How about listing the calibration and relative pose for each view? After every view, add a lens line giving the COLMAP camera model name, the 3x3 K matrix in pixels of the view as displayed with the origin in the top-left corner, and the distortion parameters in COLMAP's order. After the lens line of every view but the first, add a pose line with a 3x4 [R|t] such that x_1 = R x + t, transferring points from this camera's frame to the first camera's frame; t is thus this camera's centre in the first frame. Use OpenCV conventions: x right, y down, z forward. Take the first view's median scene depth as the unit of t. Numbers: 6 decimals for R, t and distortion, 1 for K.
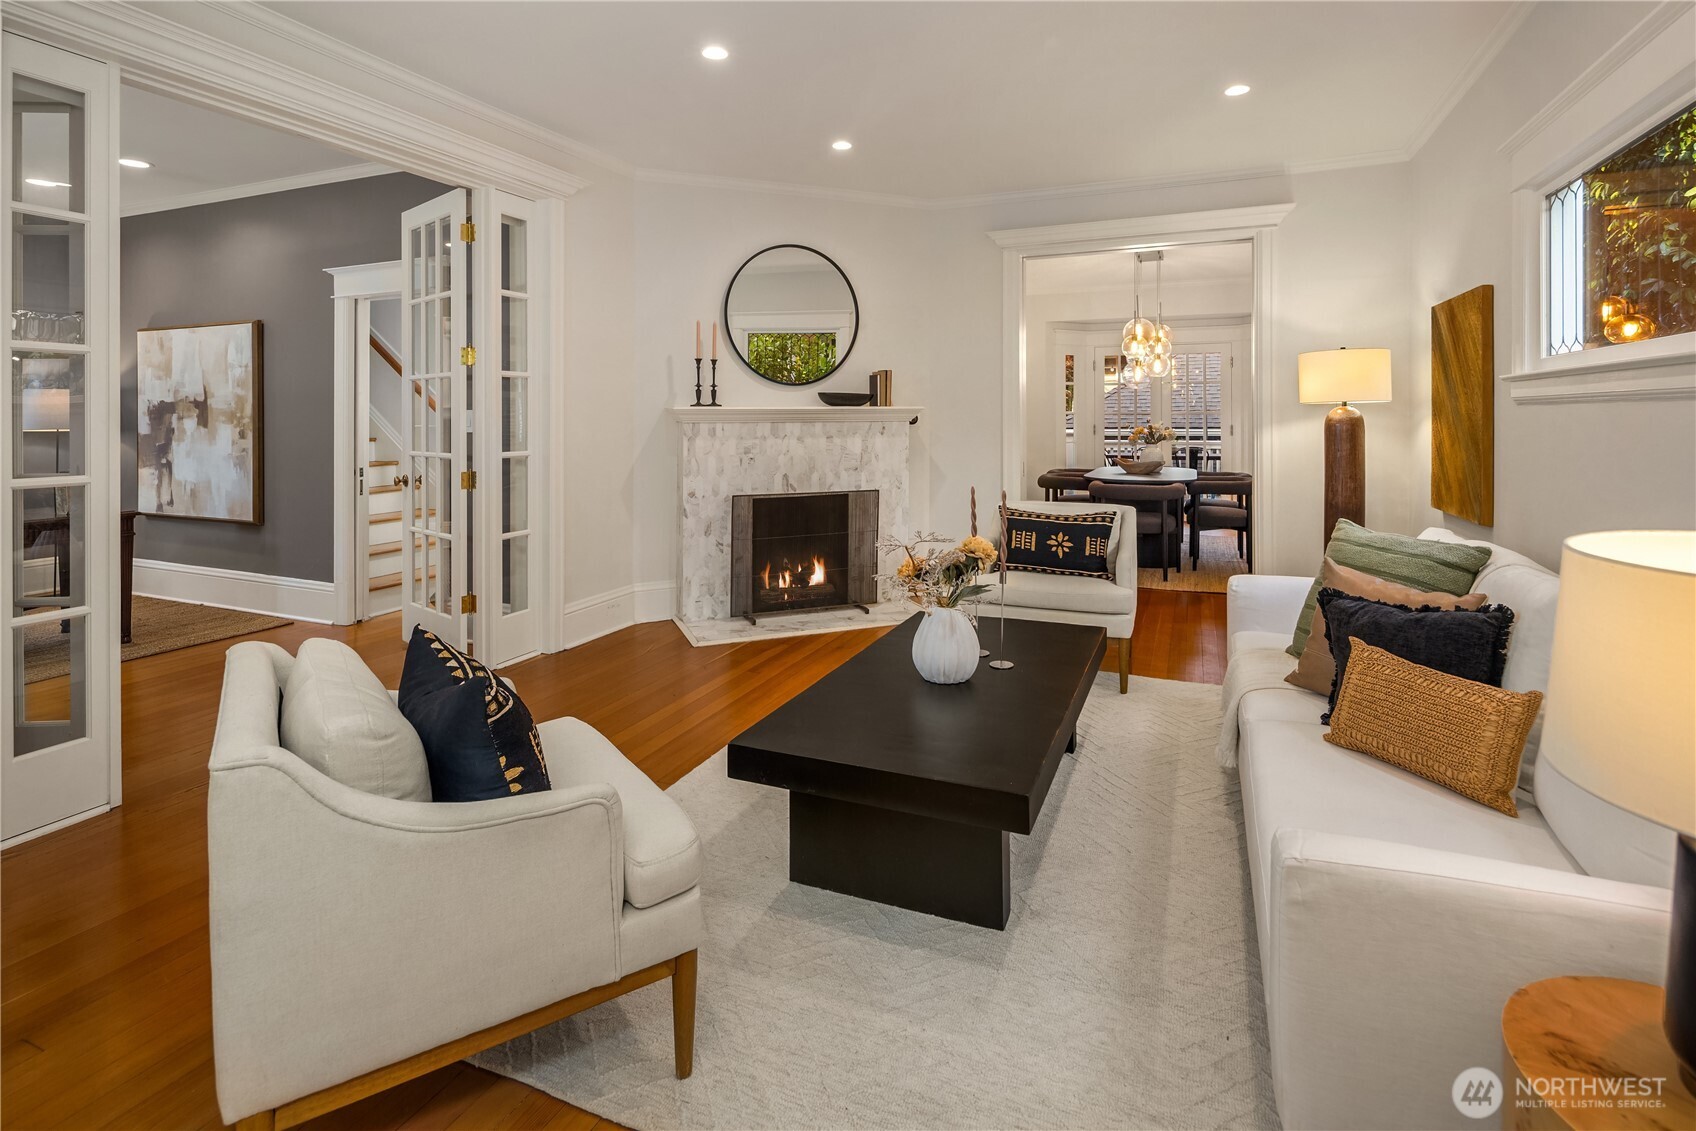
lens RADIAL K [[811.1, 0, 847.6], [0, 811.1, 416.1], [0, 0, 1]] dist [0.000701, 0.000027]
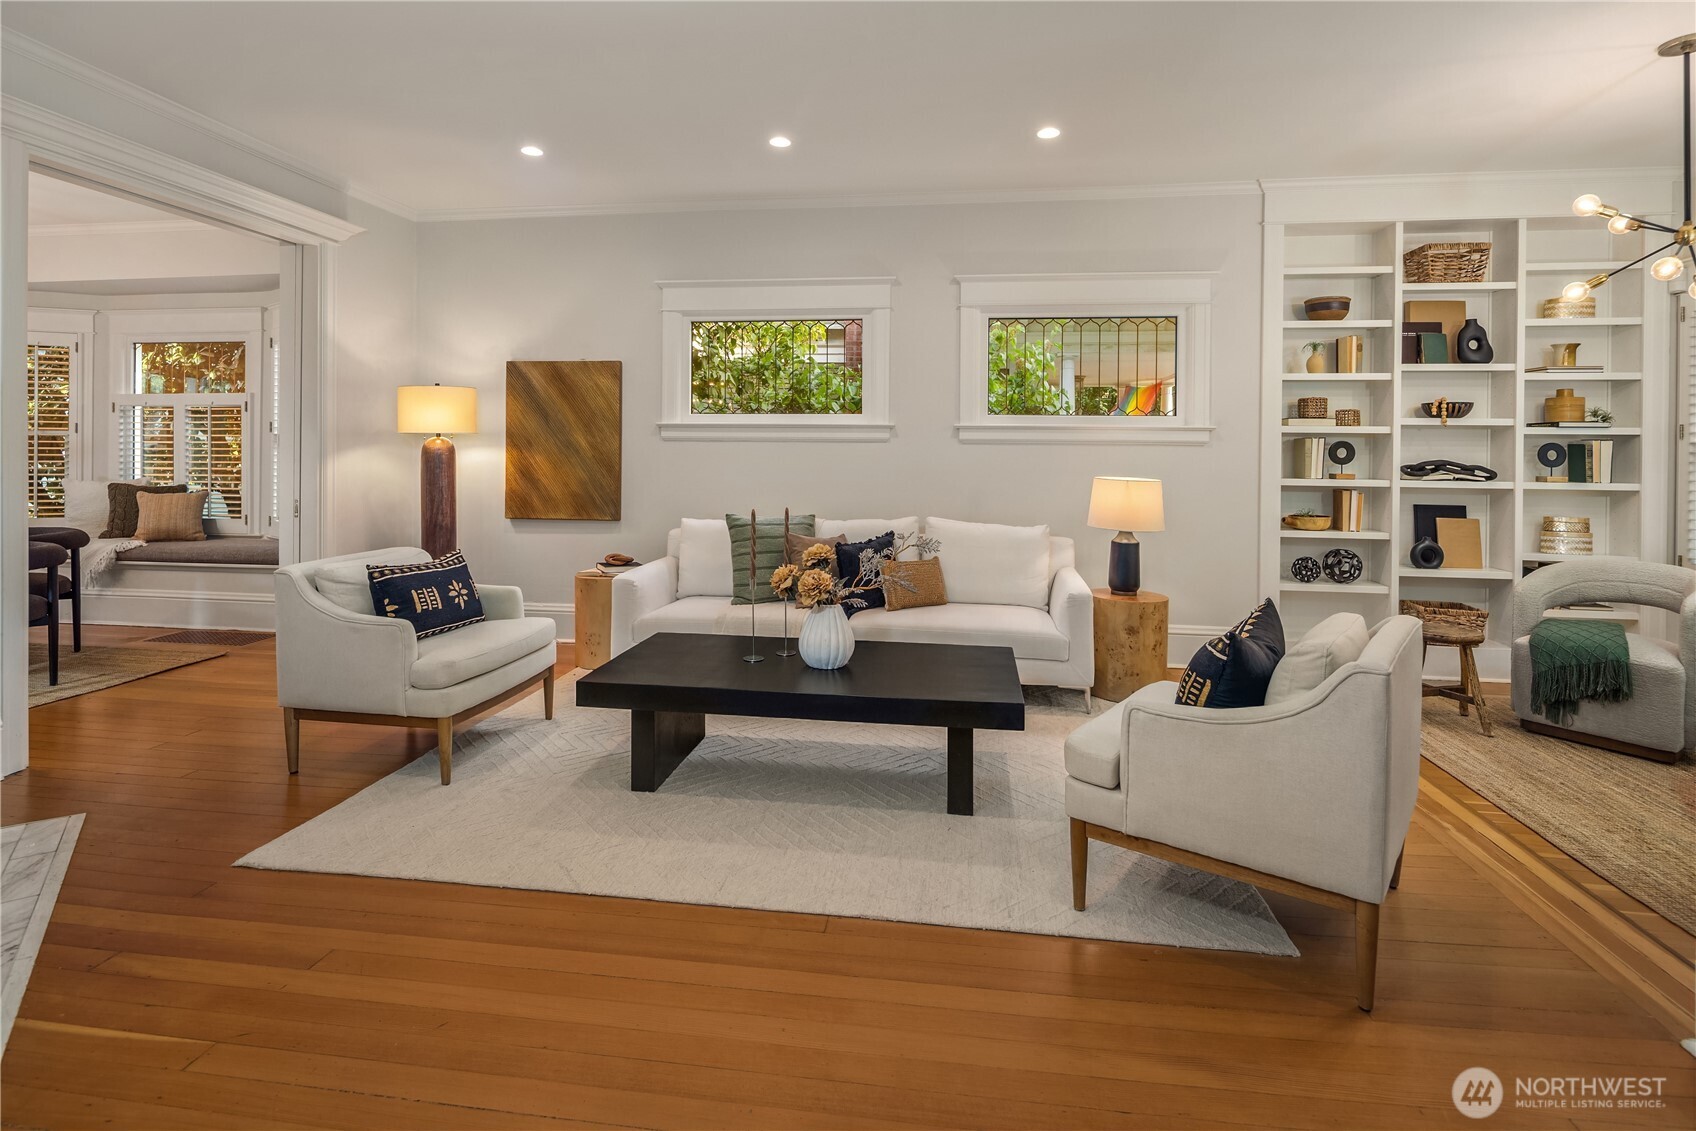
lens RADIAL K [[823.3, 0, 850.9], [0, 823.3, 453.4], [0, 0, 1]] dist [0.002676, 0.000113]
pose [[-0.256152, -0.001516, 0.966635, -0.545624], [-0.007797, 0.999969, -0.000497, 0.005924], [-0.966605, -0.007664, -0.256156, 0.658051]]
